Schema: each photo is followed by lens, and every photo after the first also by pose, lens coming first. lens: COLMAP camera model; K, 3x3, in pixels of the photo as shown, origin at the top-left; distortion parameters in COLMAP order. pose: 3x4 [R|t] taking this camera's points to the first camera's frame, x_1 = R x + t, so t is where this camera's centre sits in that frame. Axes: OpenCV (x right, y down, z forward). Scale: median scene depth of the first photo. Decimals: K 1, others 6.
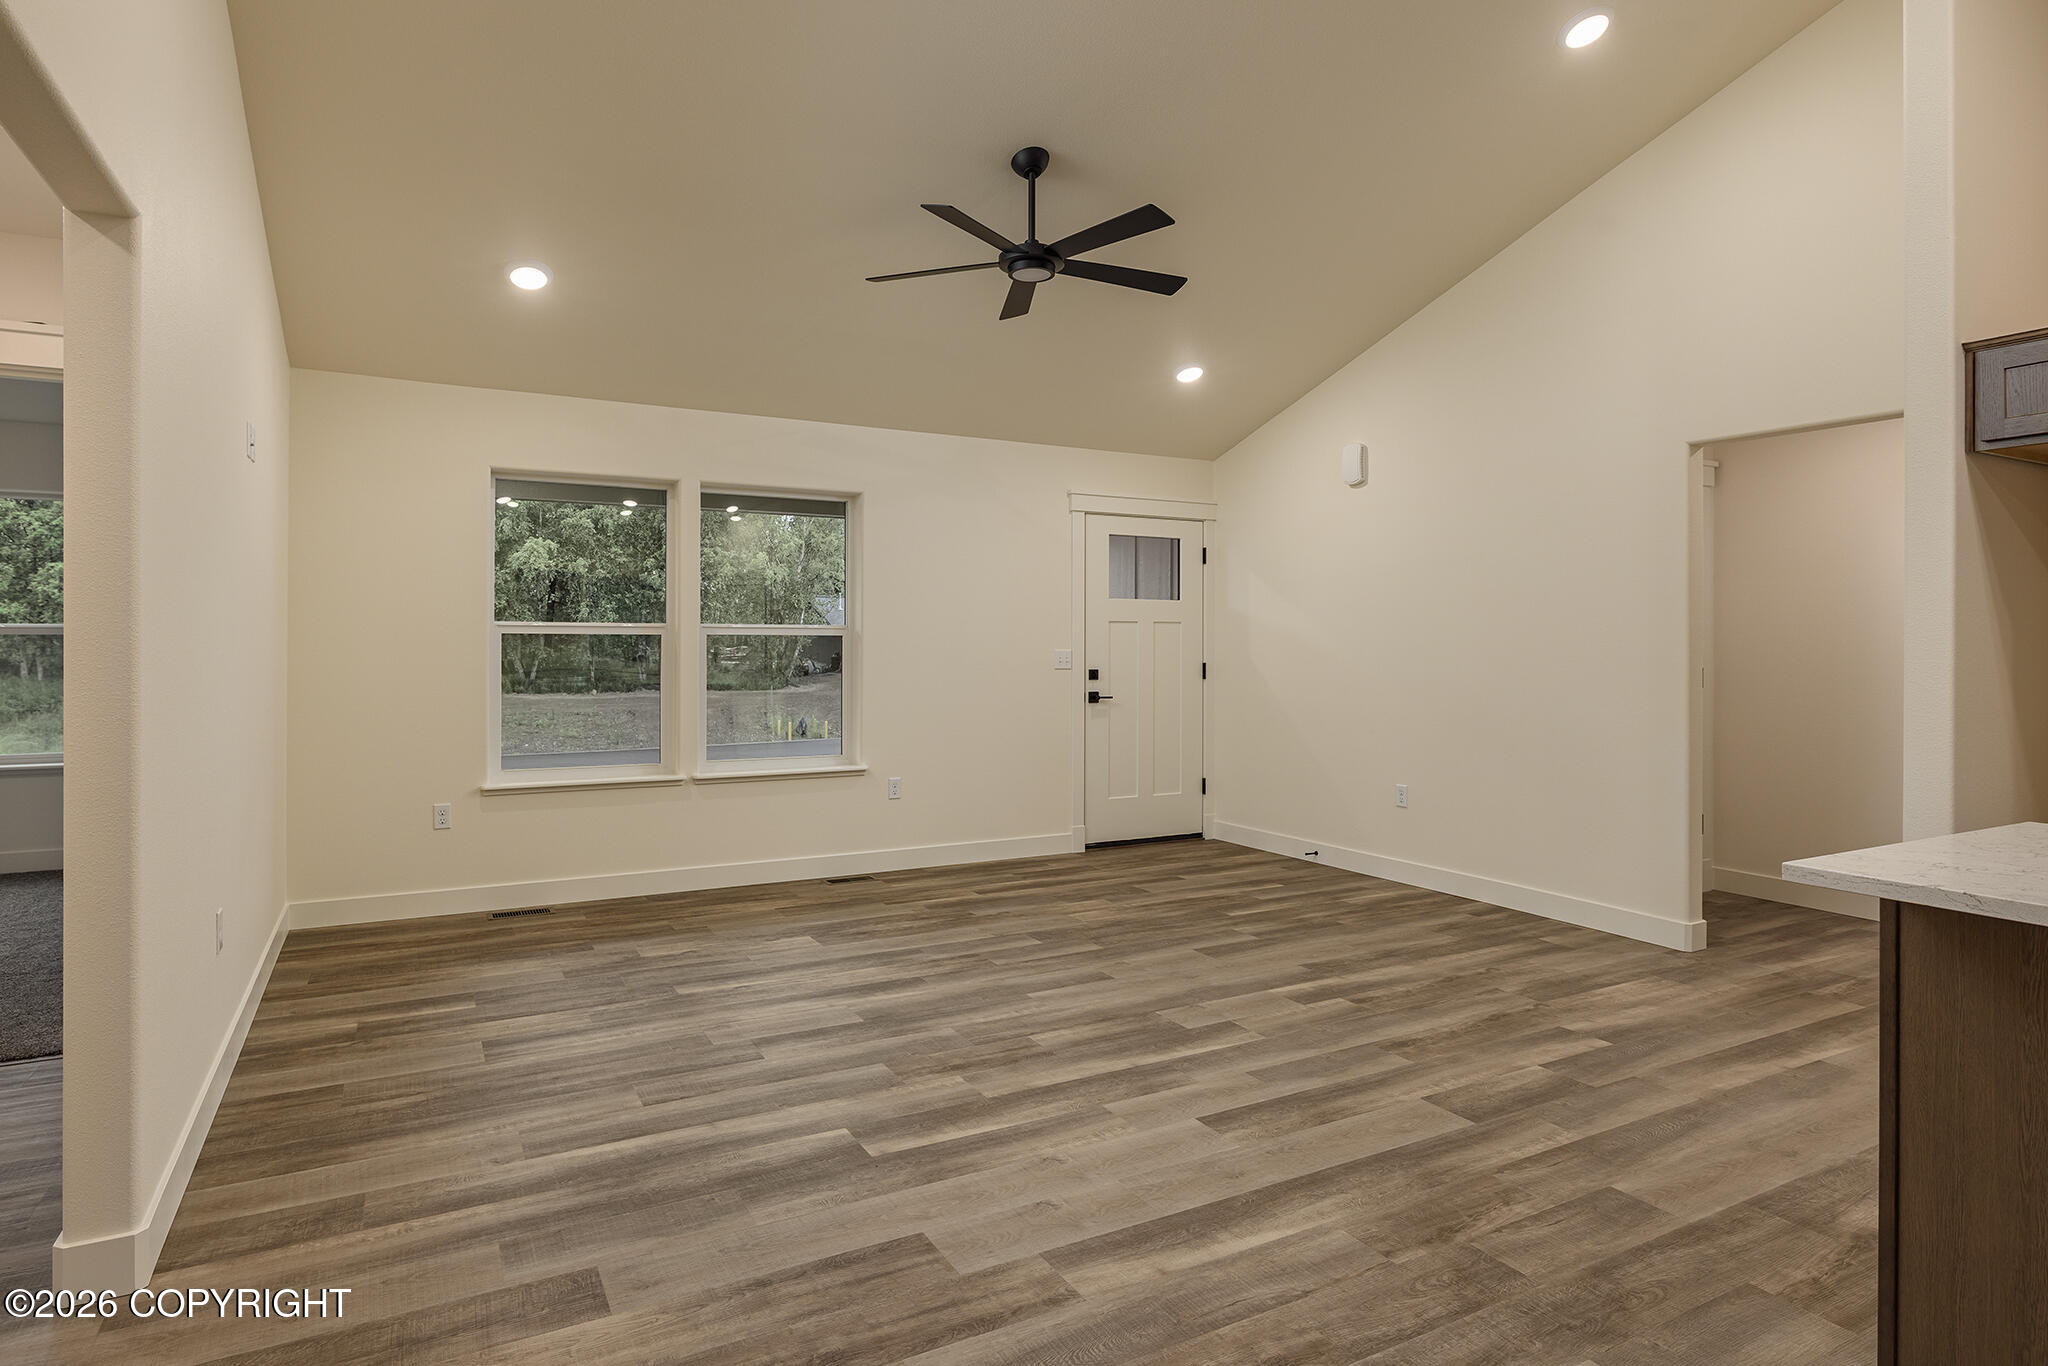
lens RADIAL K [[1042.8, 0, 1040.2], [0, 1042.8, 671.8], [0, 0, 1]] dist [-0.007047, 0.002580]
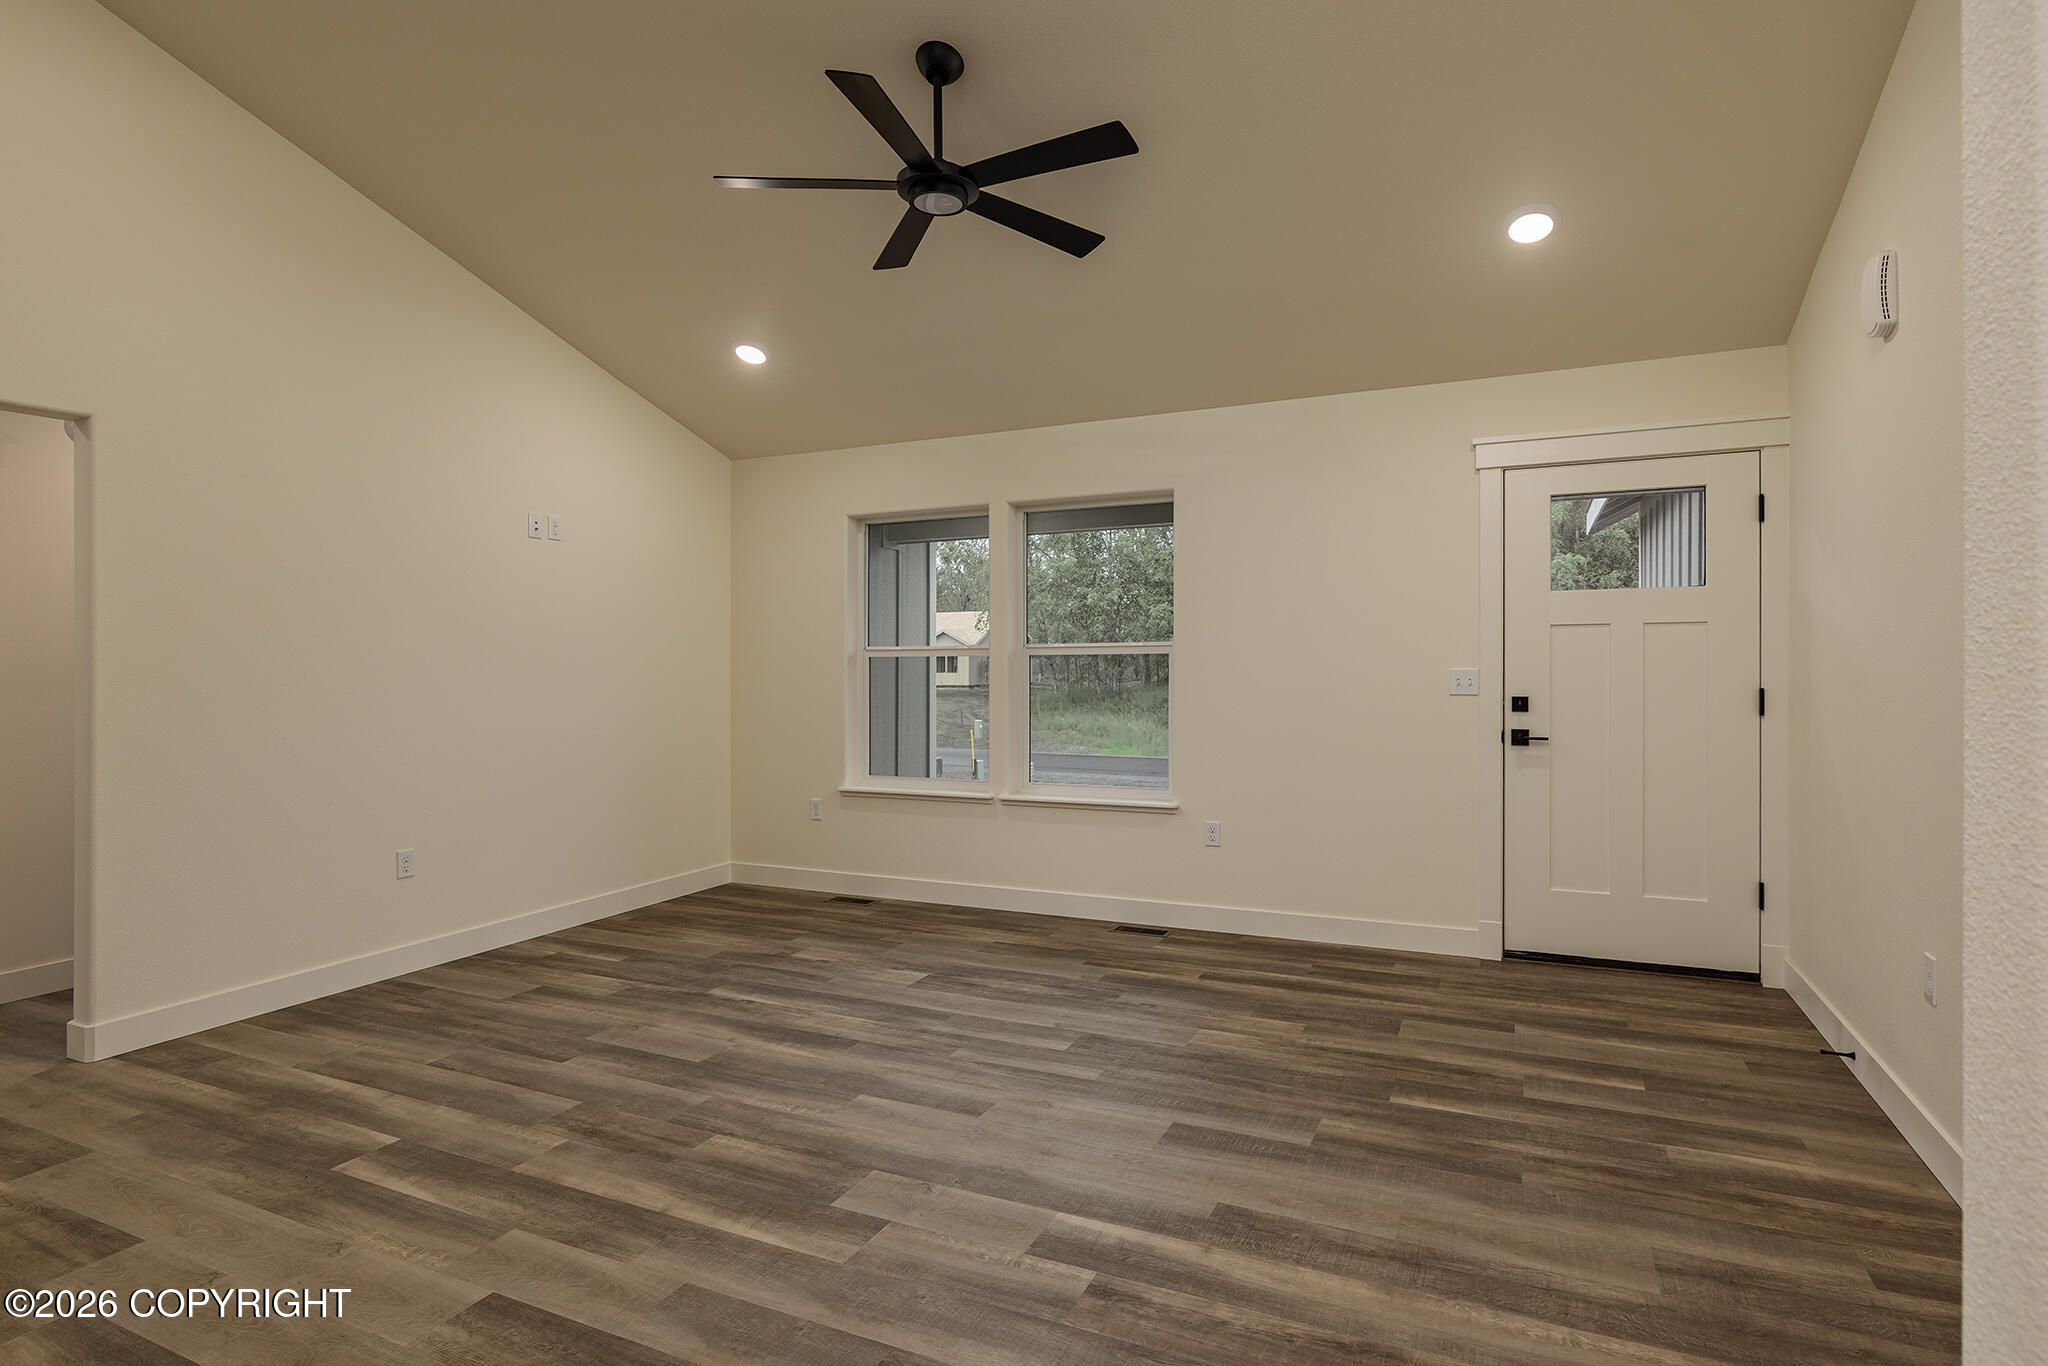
lens RADIAL K [[1042.8, 0, 1059.3], [0, 1042.8, 677.9], [0, 0, 1]] dist [-0.007047, 0.002580]
pose [[0.616476, 0.003244, -0.787367, 0.729187], [-0.010710, 0.999934, -0.004266, -0.014888], [0.787301, 0.011063, 0.616470, 0.622637]]
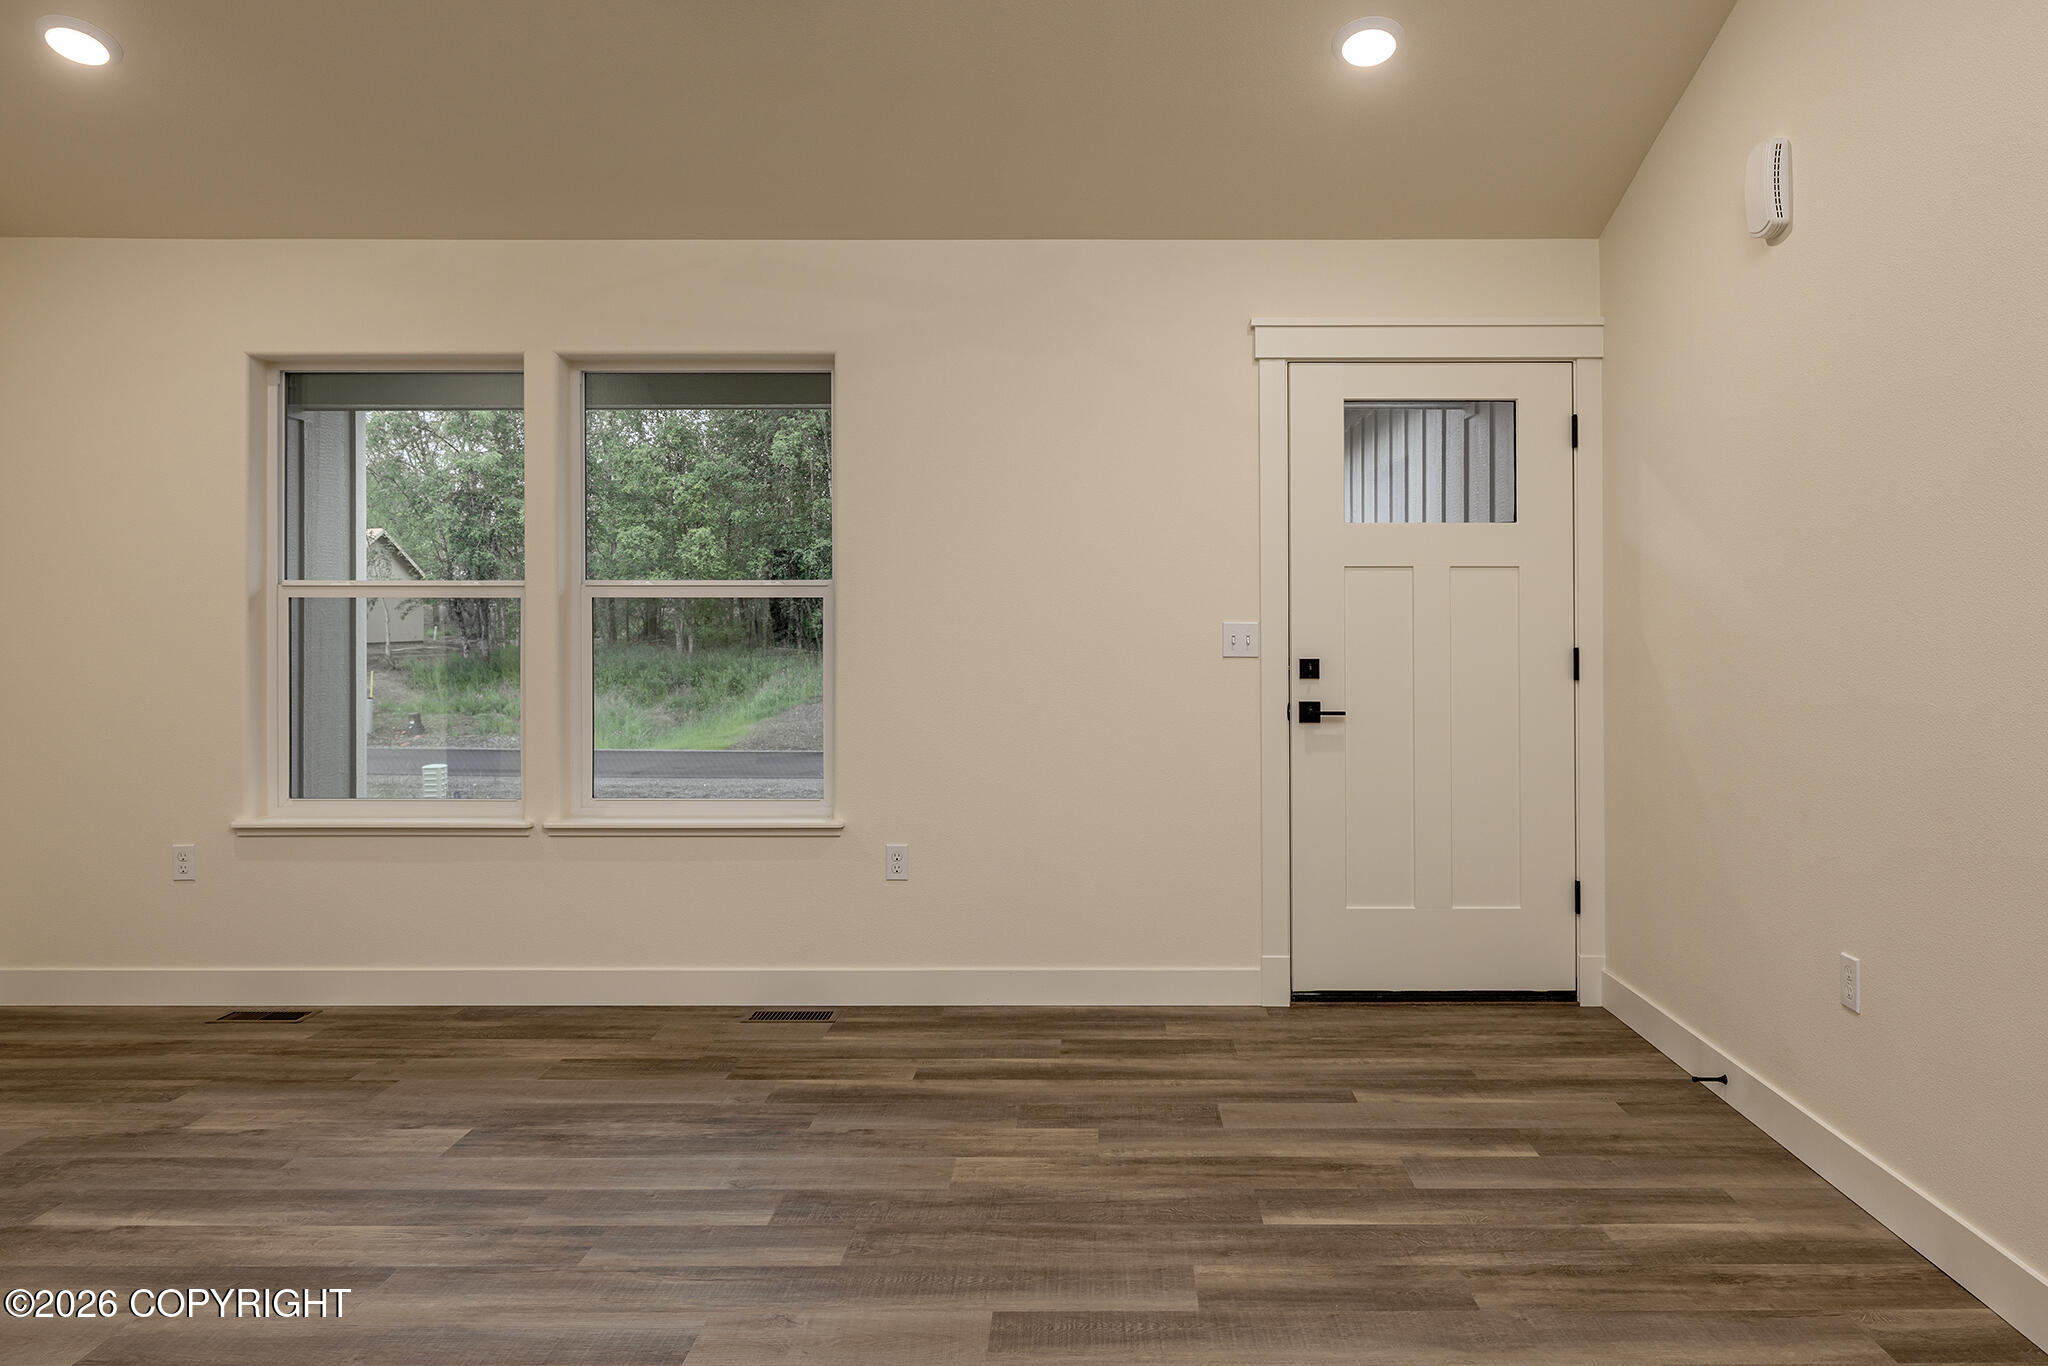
lens RADIAL K [[1441.1, 0, 1102.8], [0, 1441.1, 625.7], [0, 0, 1]] dist [0.000651, 0.001157]
pose [[0.886207, 0.001937, -0.463286, 0.536727], [-0.009867, 0.999843, -0.014695, -0.013002], [0.463185, 0.017594, 0.886087, 0.565167]]
